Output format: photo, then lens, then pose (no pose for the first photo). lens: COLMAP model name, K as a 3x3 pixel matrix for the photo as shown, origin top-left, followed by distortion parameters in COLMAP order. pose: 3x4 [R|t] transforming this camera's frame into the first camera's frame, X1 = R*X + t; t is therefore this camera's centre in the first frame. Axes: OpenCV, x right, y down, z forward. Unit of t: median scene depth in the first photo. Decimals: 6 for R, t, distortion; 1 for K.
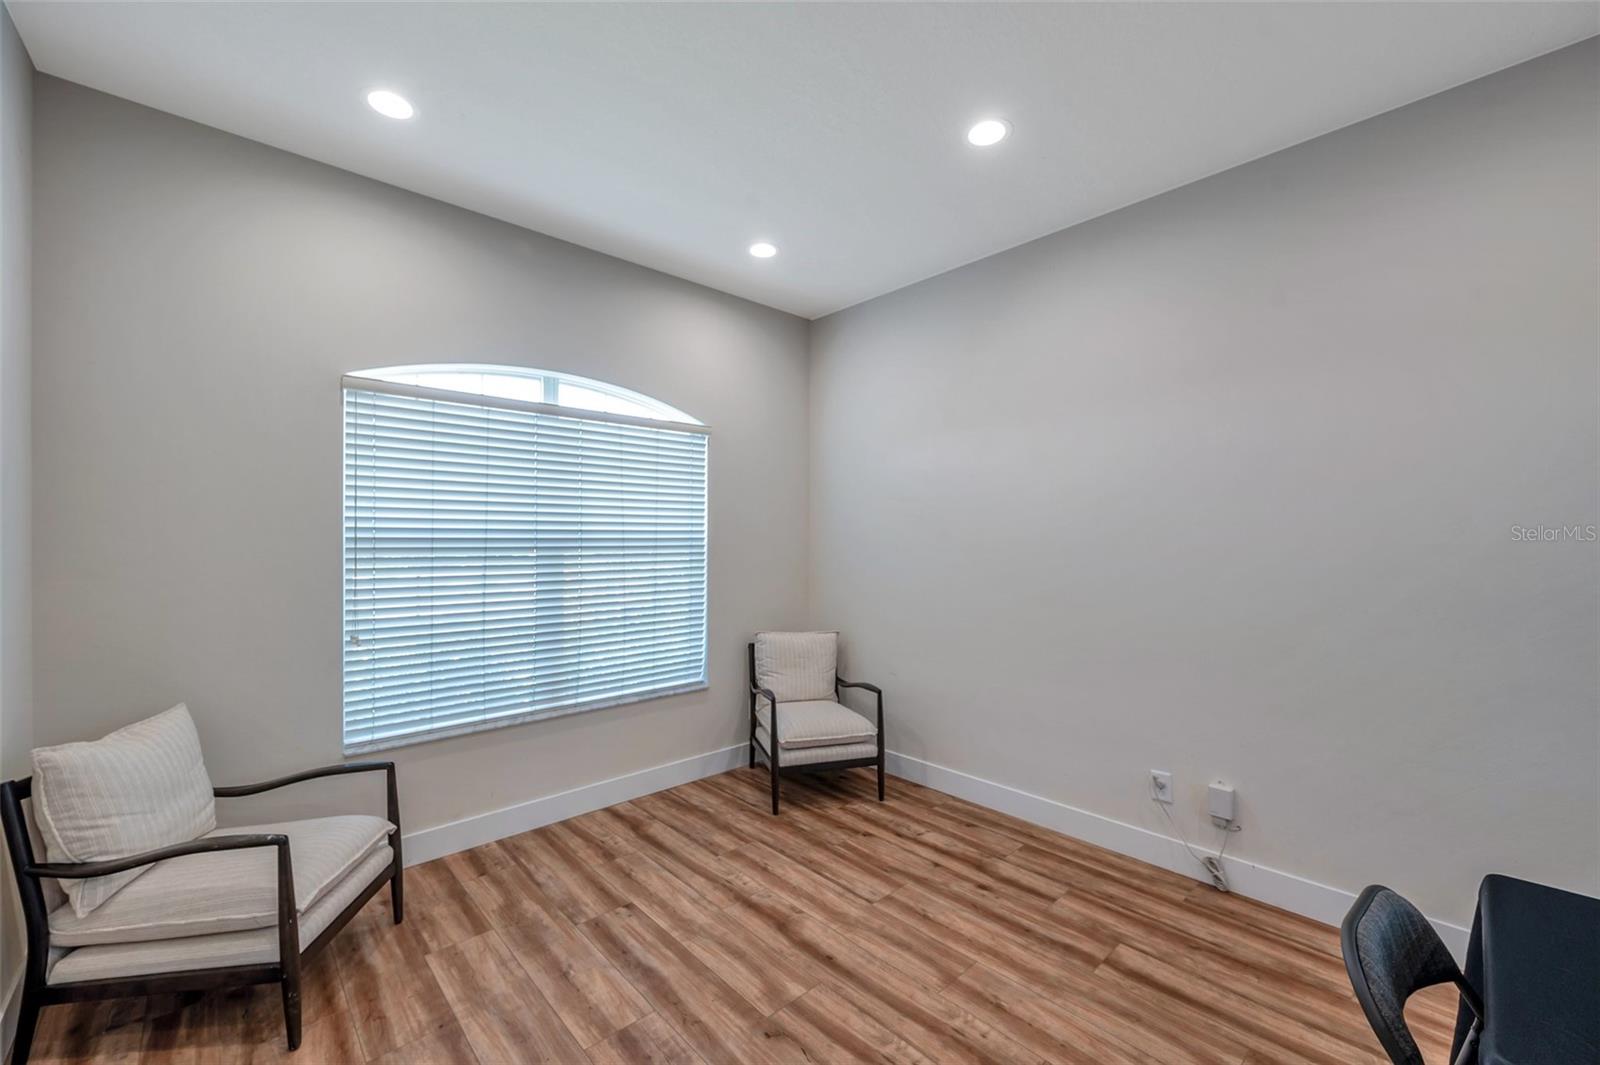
lens RADIAL K [[648.3, 0, 800.5], [0, 648.3, 536.5], [0, 0, 1]] dist [-0.000631, -0.000135]
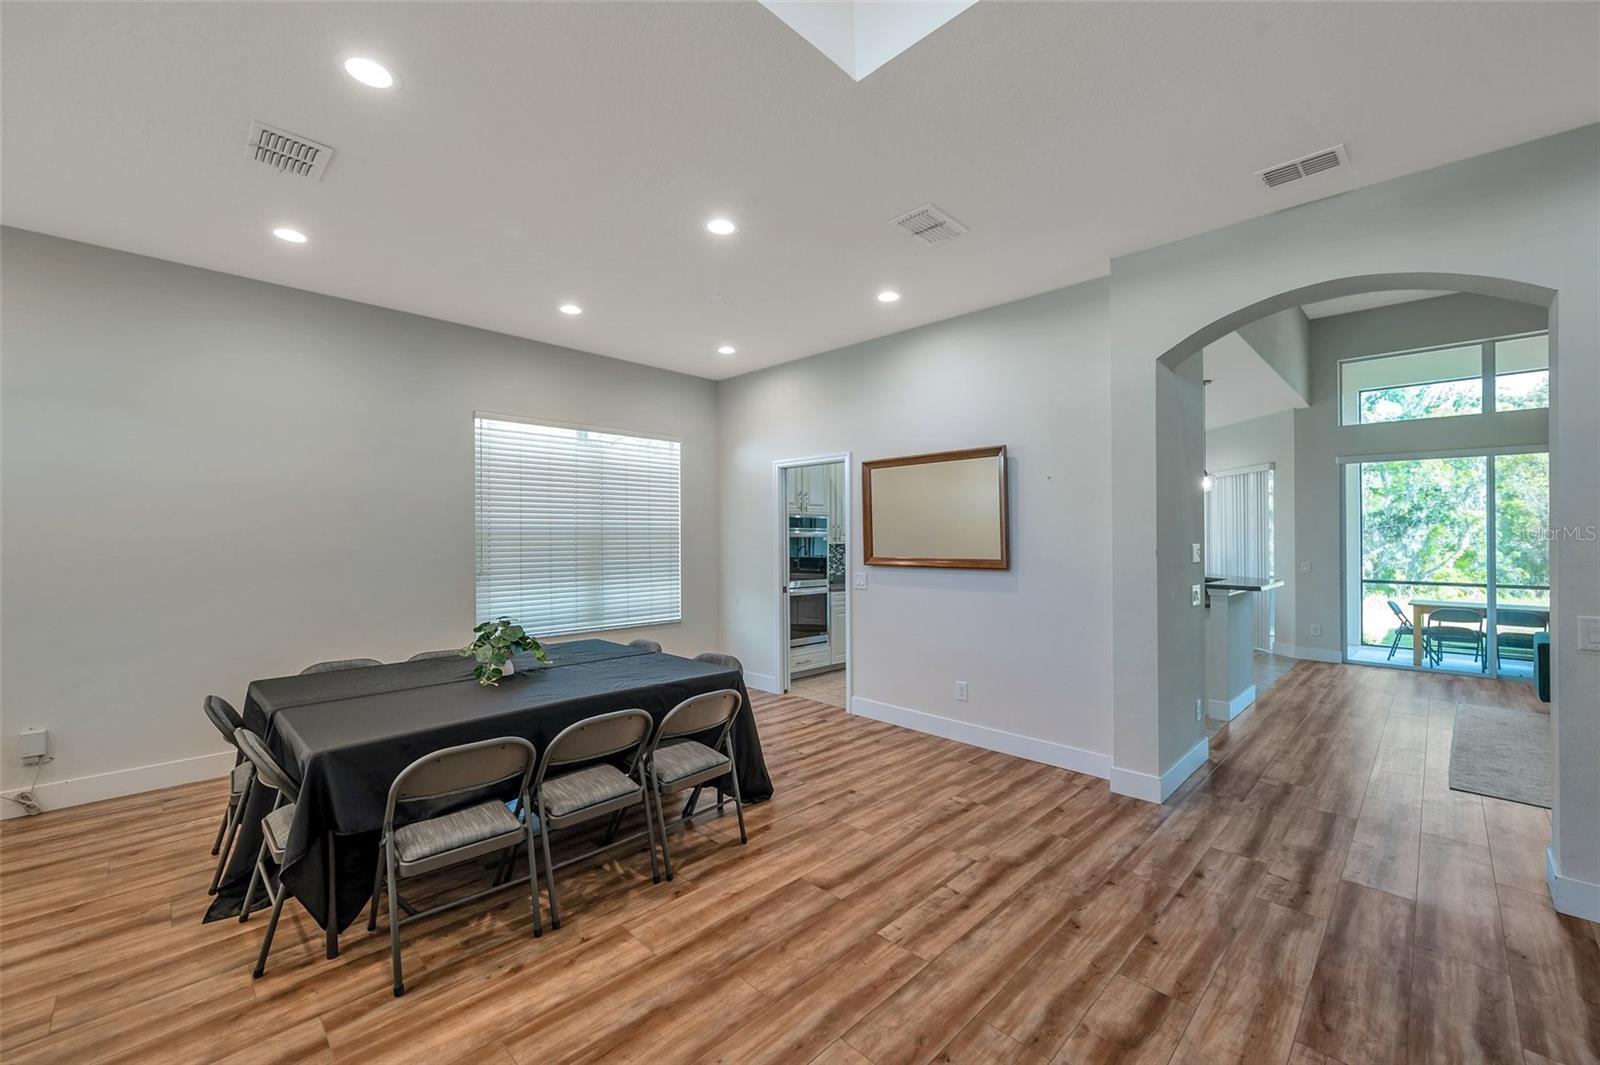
lens RADIAL K [[648.3, 0, 800.5], [0, 648.3, 533.0], [0, 0, 1]] dist [-0.000631, -0.000135]
pose [[-0.021159, -0.000801, 0.999776, -0.602427], [-0.010259, 0.999947, 0.000584, -0.000910], [-0.999723, -0.010244, -0.021166, -0.414170]]
